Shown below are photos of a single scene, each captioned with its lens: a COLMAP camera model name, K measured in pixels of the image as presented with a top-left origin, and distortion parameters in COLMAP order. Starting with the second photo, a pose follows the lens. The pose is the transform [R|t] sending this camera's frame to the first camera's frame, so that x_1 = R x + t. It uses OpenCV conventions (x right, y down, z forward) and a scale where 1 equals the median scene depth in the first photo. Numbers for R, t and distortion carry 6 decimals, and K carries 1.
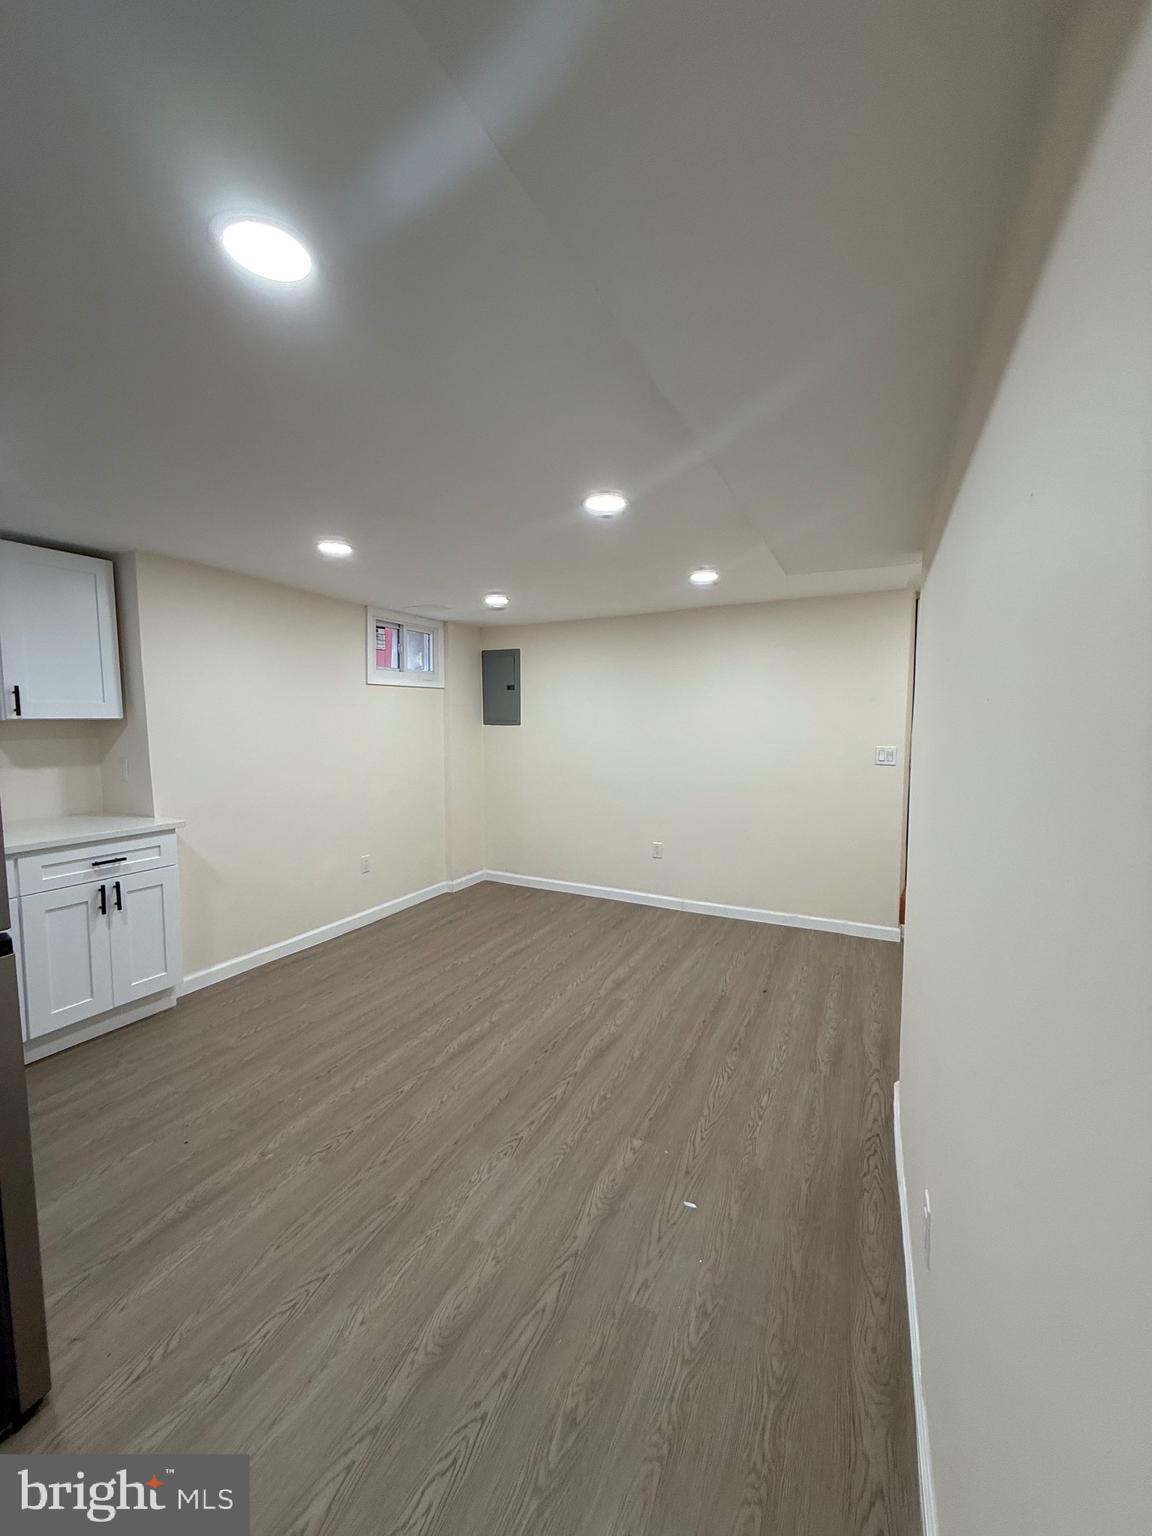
lens RADIAL K [[613.0, 0, 576.0], [0, 613.0, 766.1], [0, 0, 1]] dist [0.000706, -0.000409]
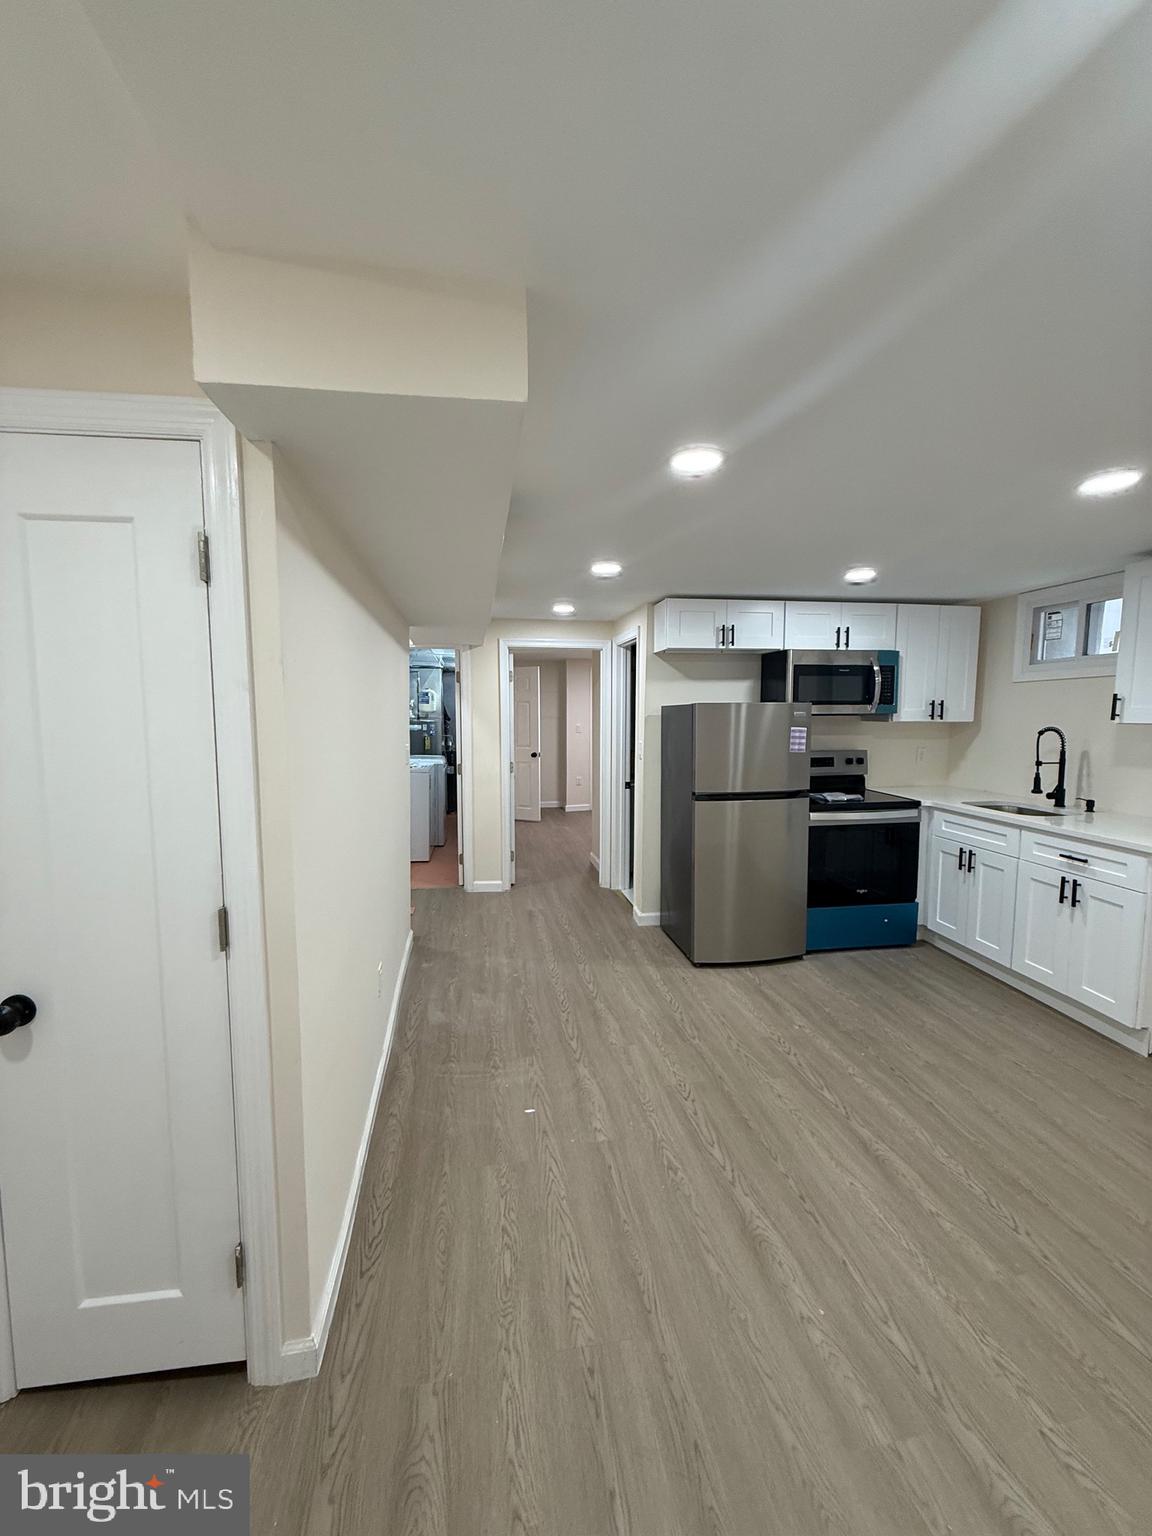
lens RADIAL K [[613.0, 0, 576.0], [0, 613.0, 766.1], [0, 0, 1]] dist [0.000706, -0.000409]
pose [[-0.814371, 0.051302, -0.578073, 0.599064], [-0.046377, 0.987147, 0.152939, -0.136815], [0.578489, 0.151358, -0.801524, 1.463334]]
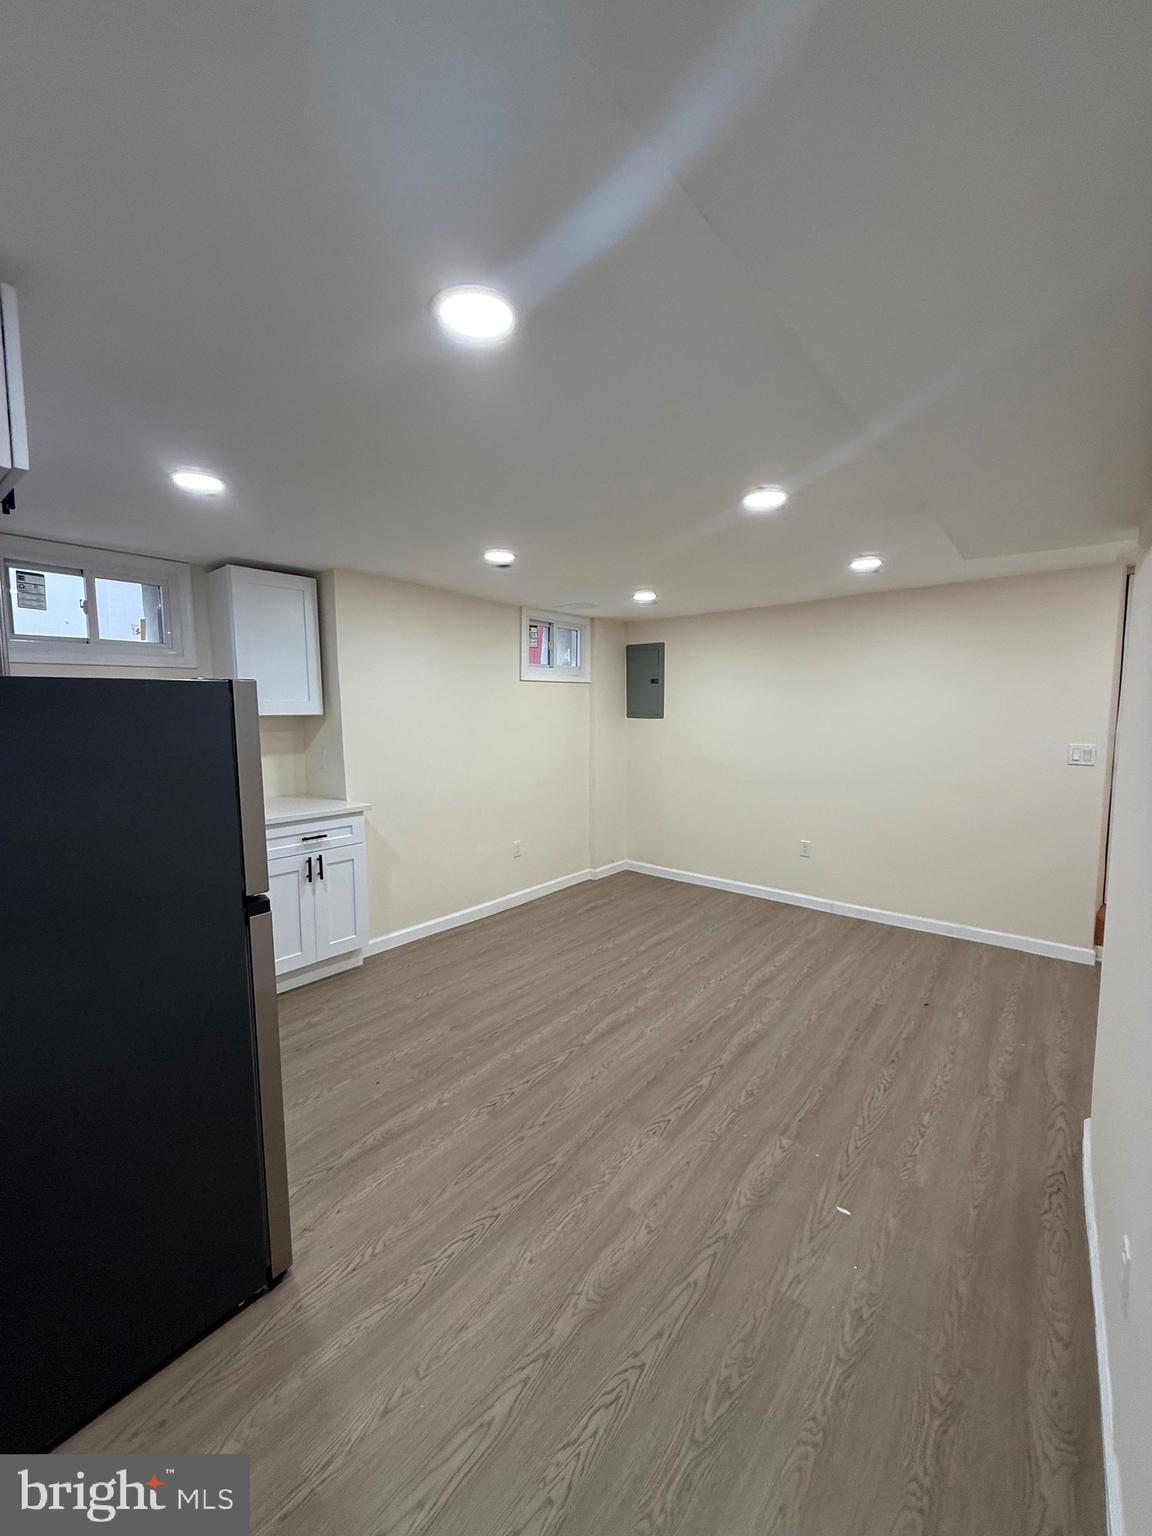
lens RADIAL K [[613.0, 0, 576.0], [0, 613.0, 766.1], [0, 0, 1]] dist [0.000706, -0.000409]
pose [[0.976146, 0.017630, -0.216399, -0.025153], [-0.014162, 0.999745, 0.017569, -0.009037], [0.216654, -0.014085, 0.976147, -0.035871]]
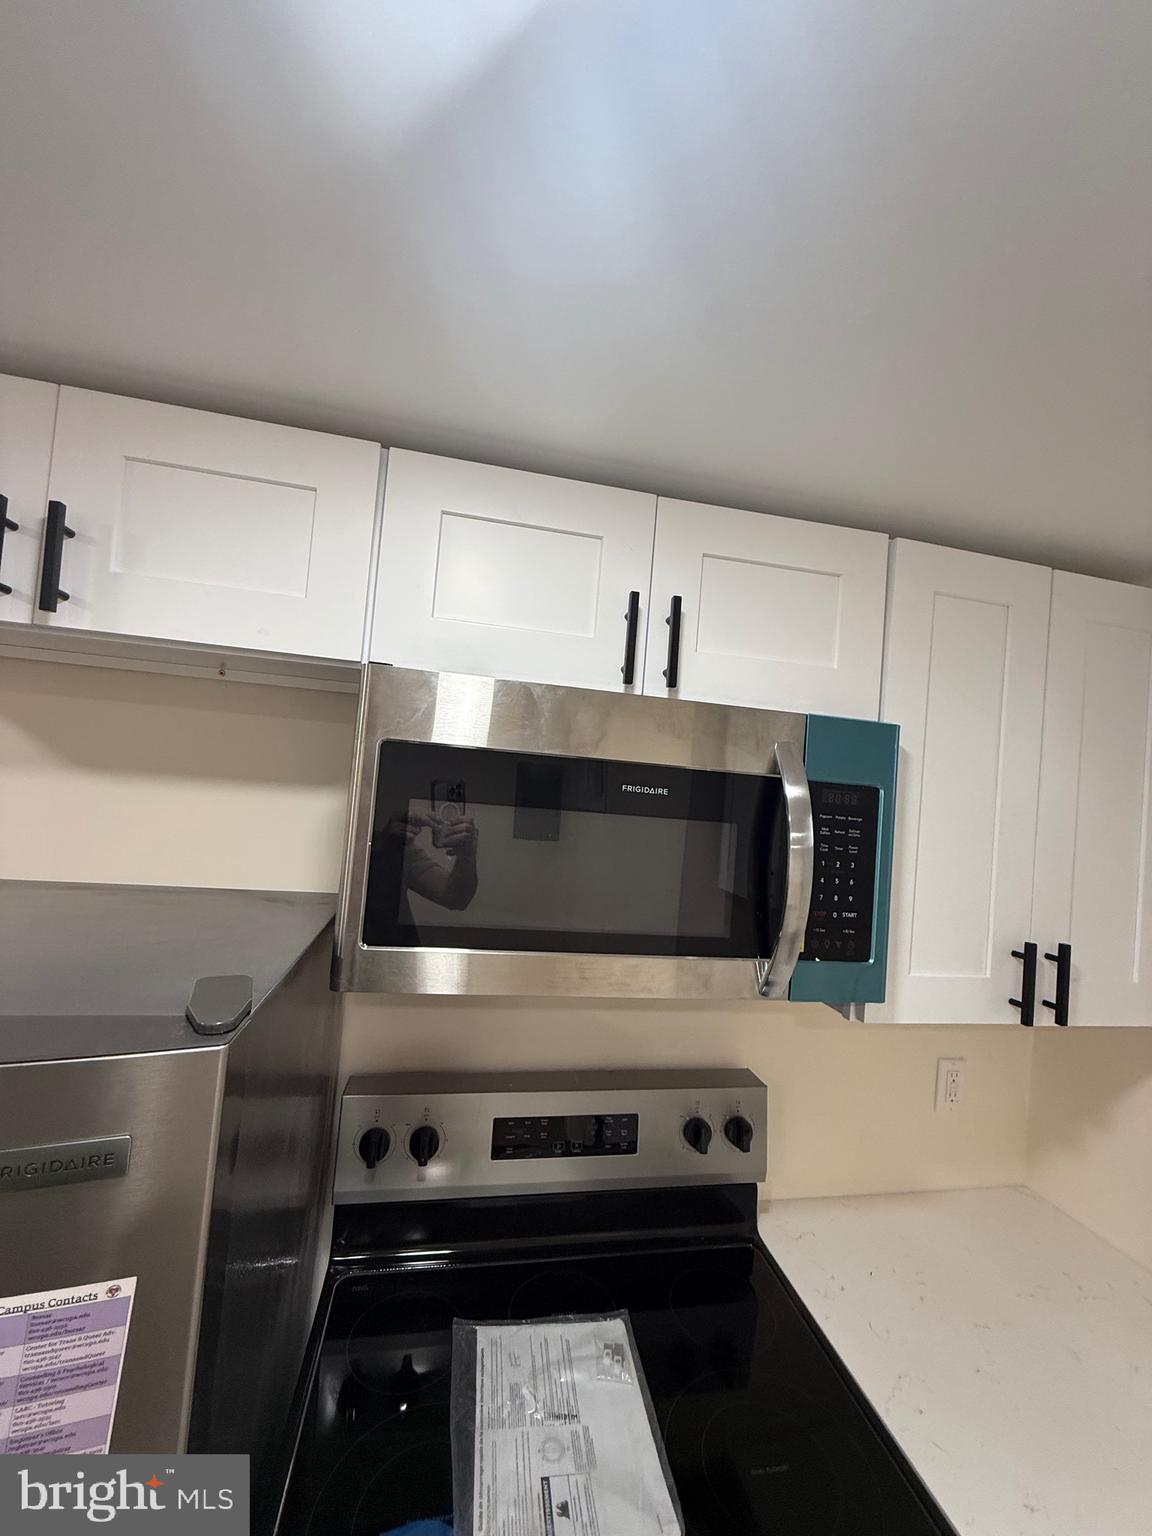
lens RADIAL K [[613.0, 0, 576.0], [0, 613.0, 766.1], [0, 0, 1]] dist [0.000706, -0.000409]
pose [[-0.781295, -0.096617, -0.616639, -0.671125], [-0.135300, 0.990672, 0.016207, -0.184495], [0.609321, 0.096094, -0.787079, 0.787642]]
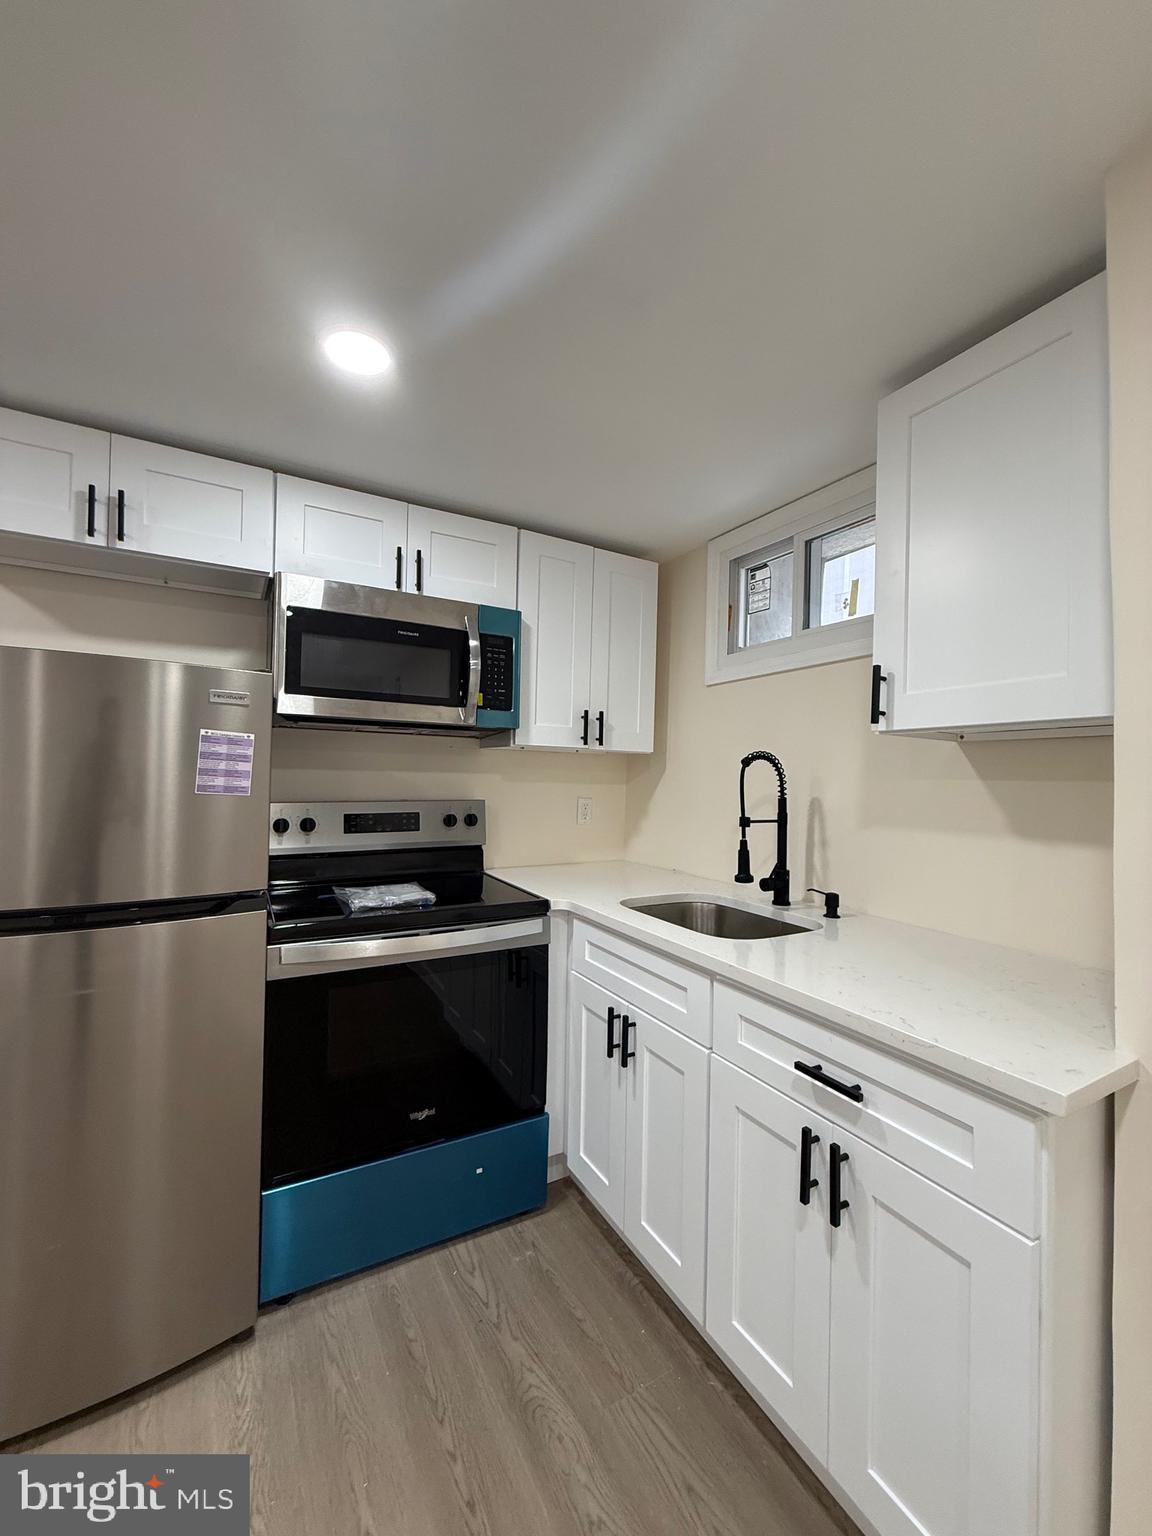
lens RADIAL K [[613.0, 0, 576.0], [0, 613.0, 766.1], [0, 0, 1]] dist [0.000706, -0.000409]
pose [[-0.554096, -0.029350, -0.831935, -0.381052], [-0.089898, 0.995643, 0.024749, -0.041073], [0.827584, 0.088503, -0.554321, 1.173980]]
